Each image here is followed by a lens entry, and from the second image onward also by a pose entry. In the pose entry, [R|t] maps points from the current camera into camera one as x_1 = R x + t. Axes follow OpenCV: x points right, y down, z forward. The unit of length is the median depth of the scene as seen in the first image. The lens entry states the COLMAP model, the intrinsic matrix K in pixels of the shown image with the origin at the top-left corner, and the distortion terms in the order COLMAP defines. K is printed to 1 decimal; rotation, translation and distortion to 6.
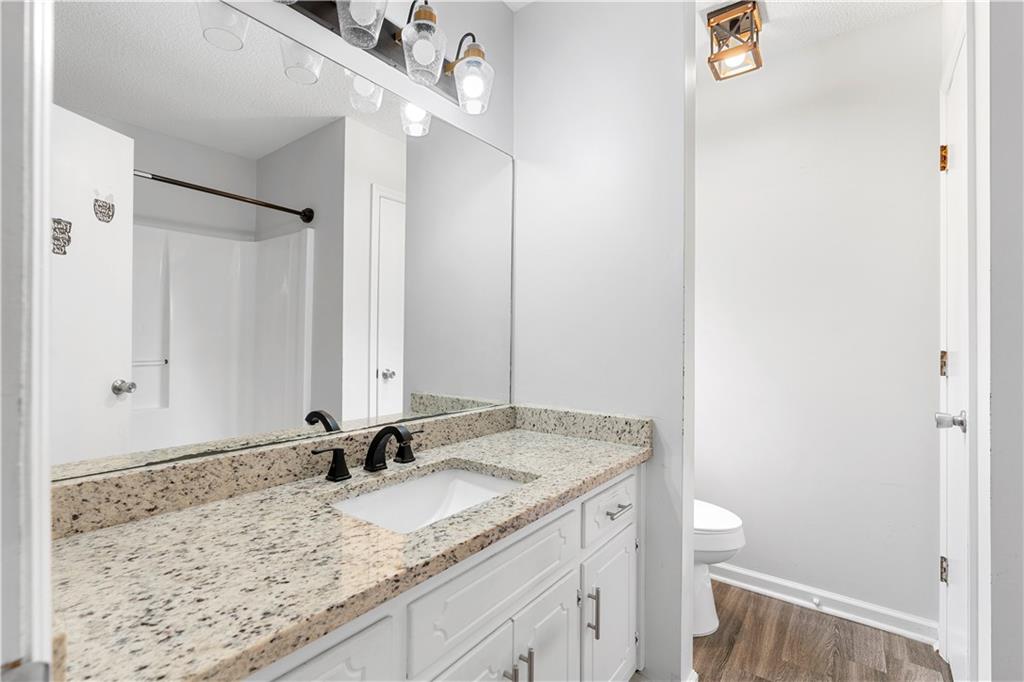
lens RADIAL K [[465.6, 0, 509.3], [0, 465.6, 336.6], [0, 0, 1]] dist [-0.008900, 0.004279]
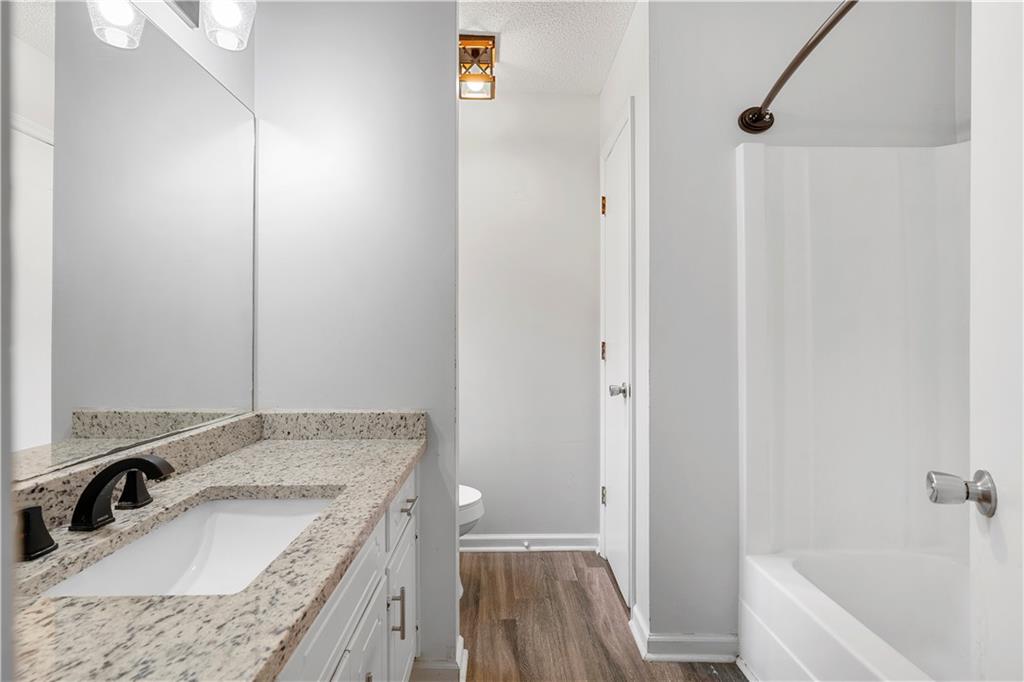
lens RADIAL K [[465.6, 0, 512.7], [0, 465.6, 336.8], [0, 0, 1]] dist [-0.008900, 0.004279]
pose [[0.777004, -0.004288, 0.629481, -0.195360], [-0.003242, 0.999936, 0.010813, 0.000483], [-0.629487, -0.010443, 0.776941, 0.078105]]
